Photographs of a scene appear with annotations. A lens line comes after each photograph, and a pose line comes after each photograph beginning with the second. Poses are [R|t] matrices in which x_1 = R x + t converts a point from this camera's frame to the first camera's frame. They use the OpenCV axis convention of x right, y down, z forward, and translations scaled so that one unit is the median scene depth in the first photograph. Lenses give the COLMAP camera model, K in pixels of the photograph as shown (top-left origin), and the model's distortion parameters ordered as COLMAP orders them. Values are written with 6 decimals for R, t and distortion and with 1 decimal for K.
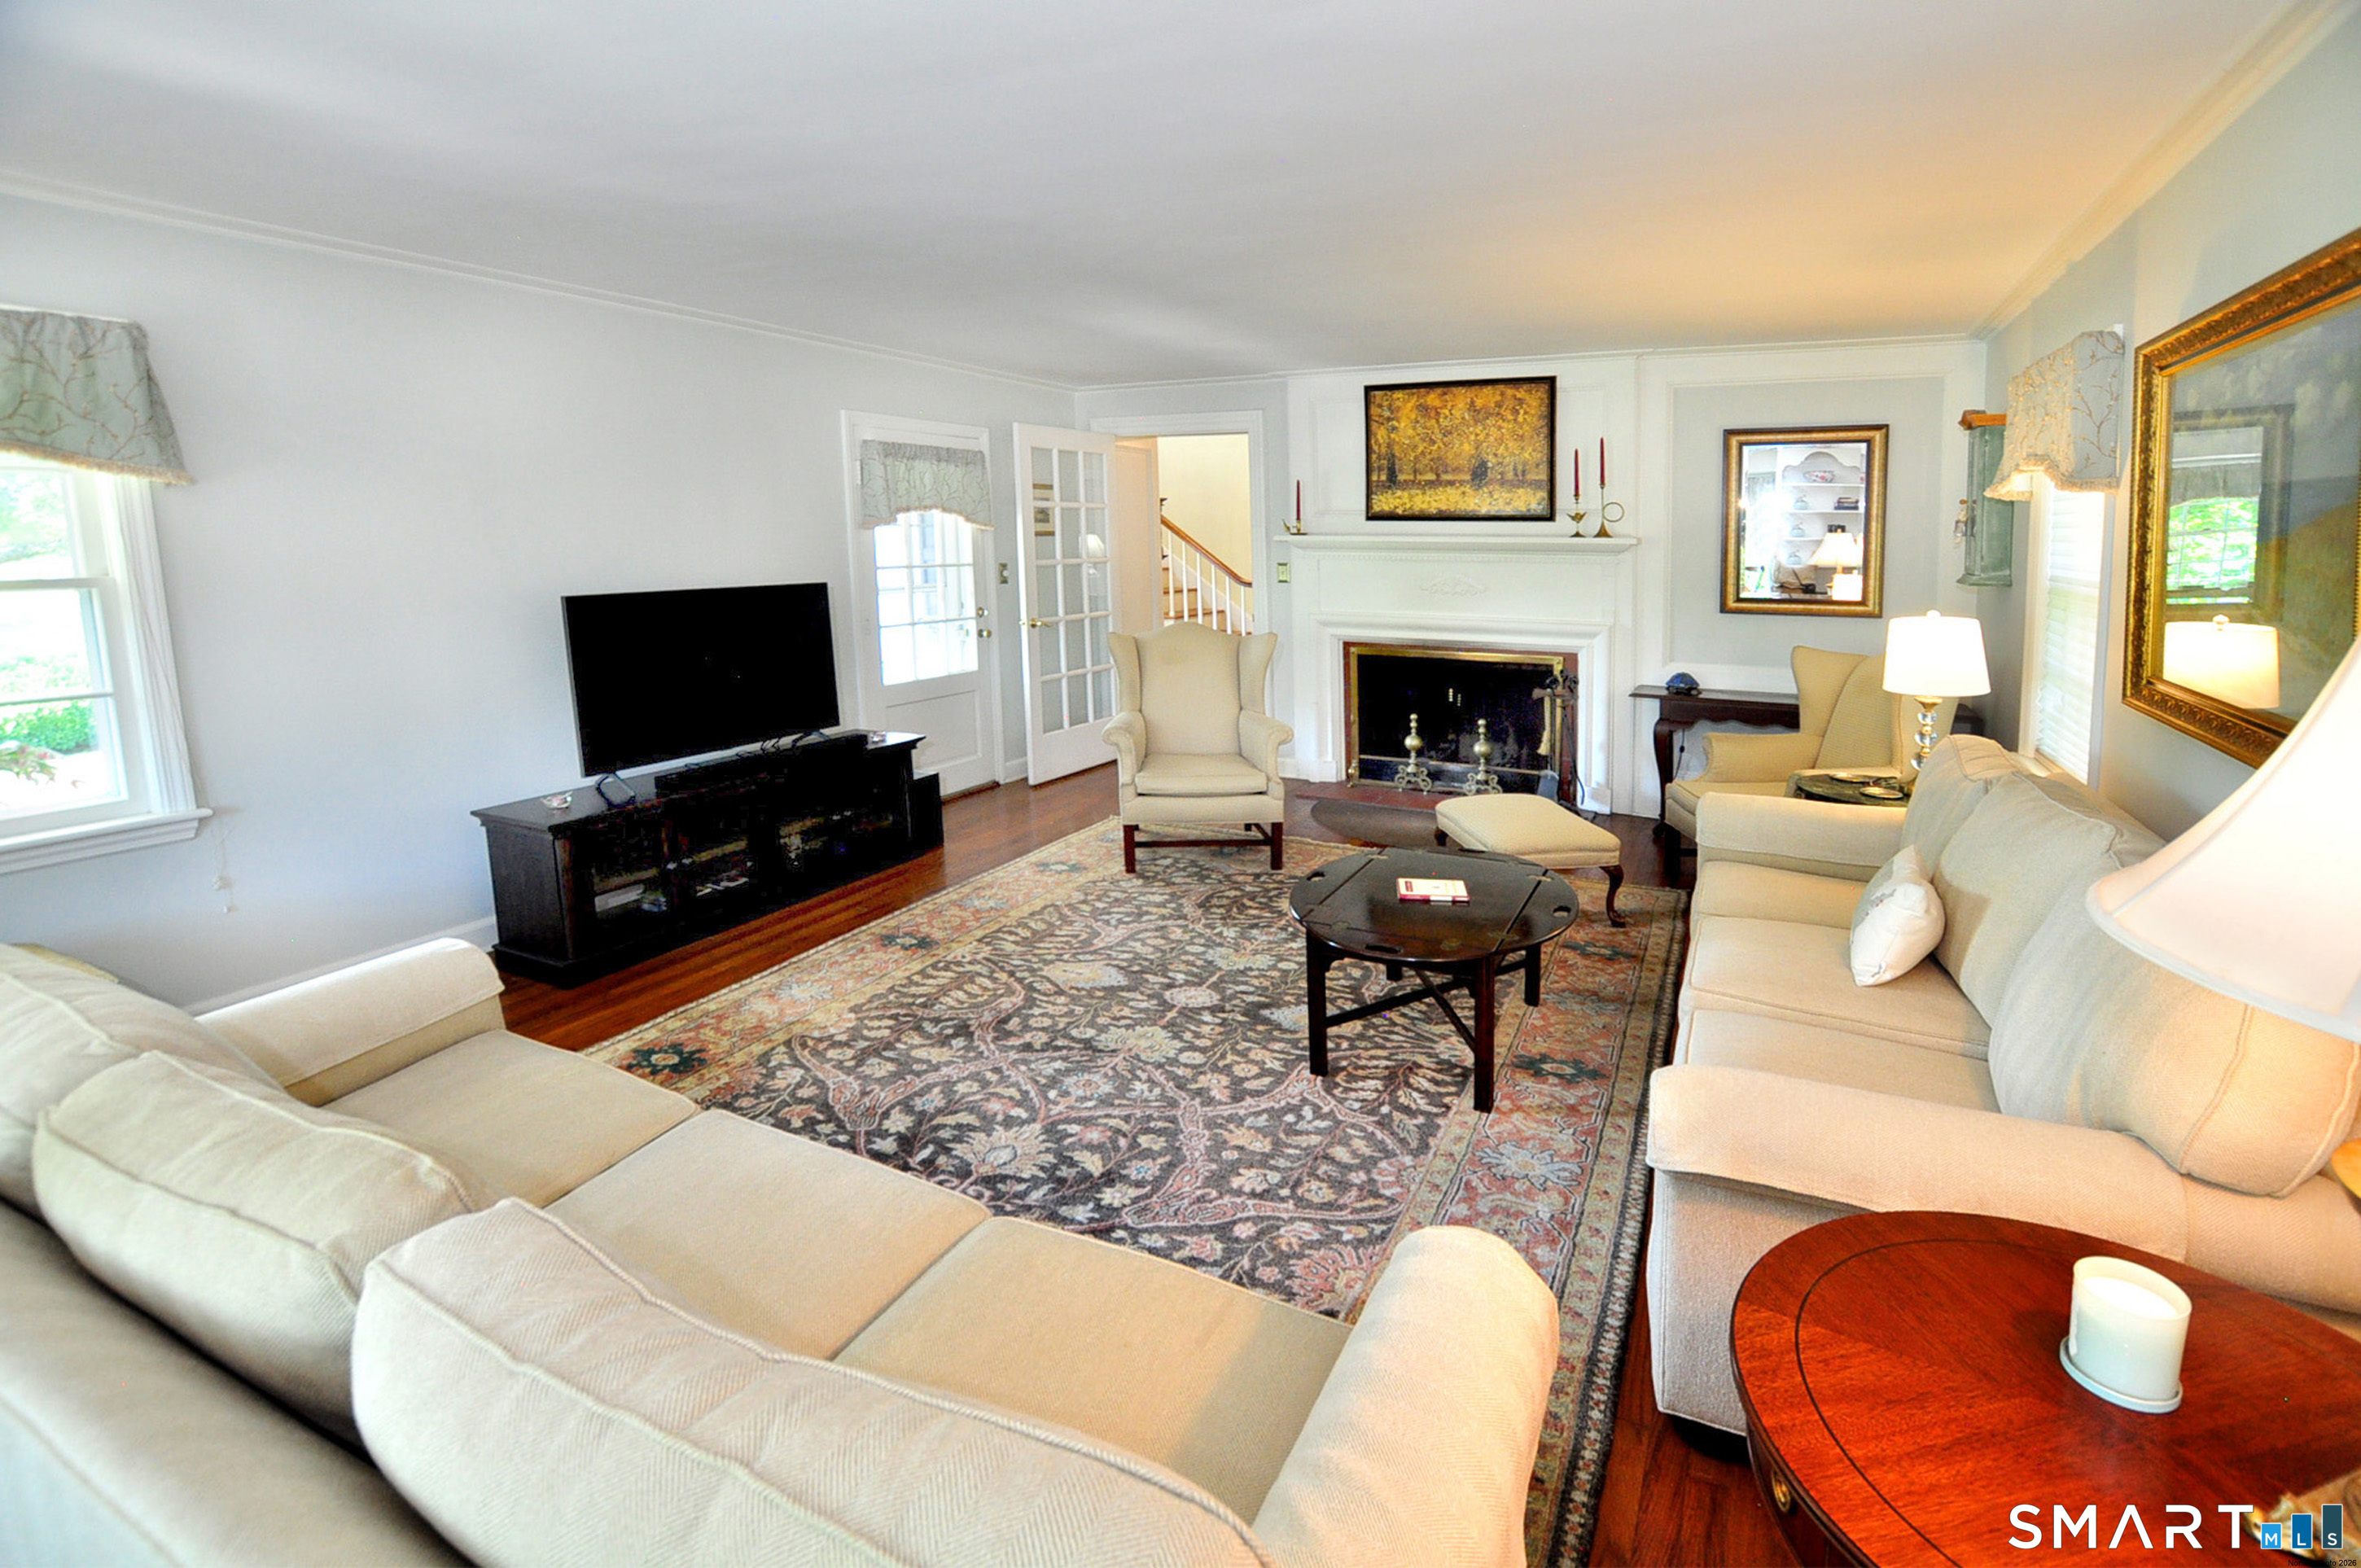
lens RADIAL K [[1054.1, 0, 1299.5], [0, 1054.1, 633.0], [0, 0, 1]] dist [-0.026600, -0.000053]
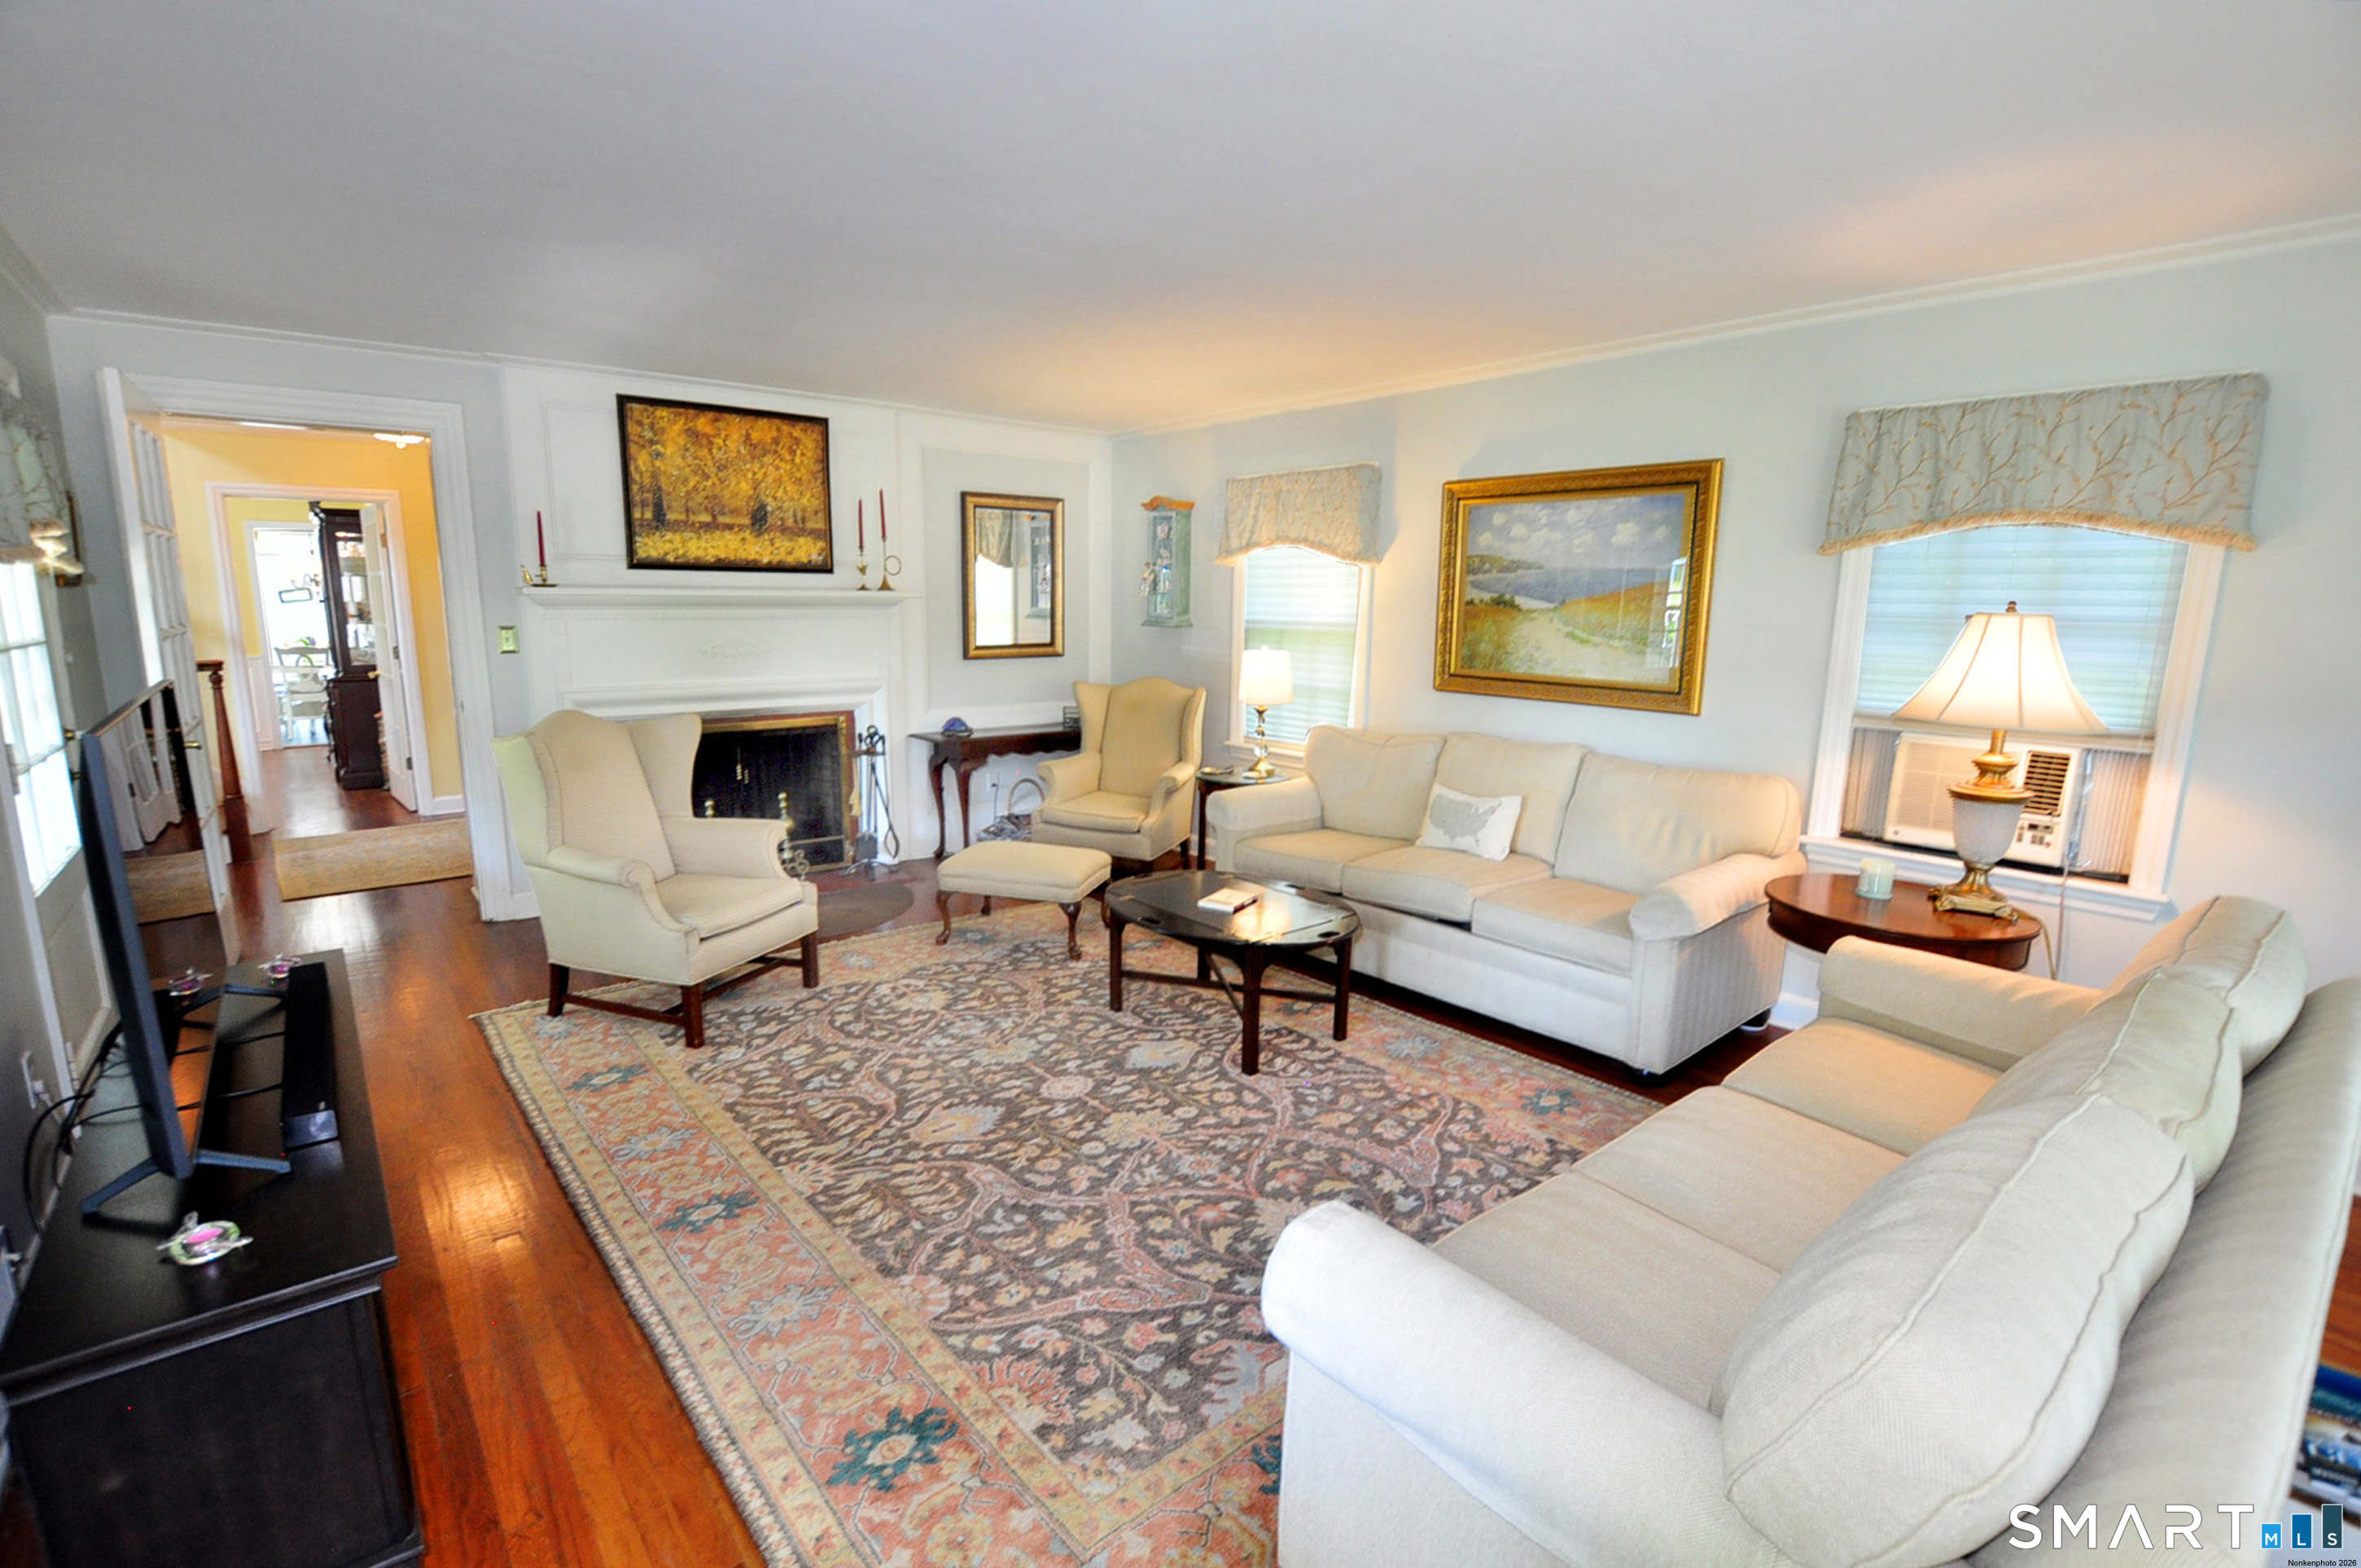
lens RADIAL K [[1087.1, 0, 1180.5], [0, 1087.1, 784.0], [0, 0, 1]] dist [-0.036664, 0.000254]
pose [[0.445692, -0.150848, 0.882385, -0.522574], [0.074745, 0.988529, 0.131240, -0.023477], [-0.892060, 0.007461, 0.451854, 0.284812]]
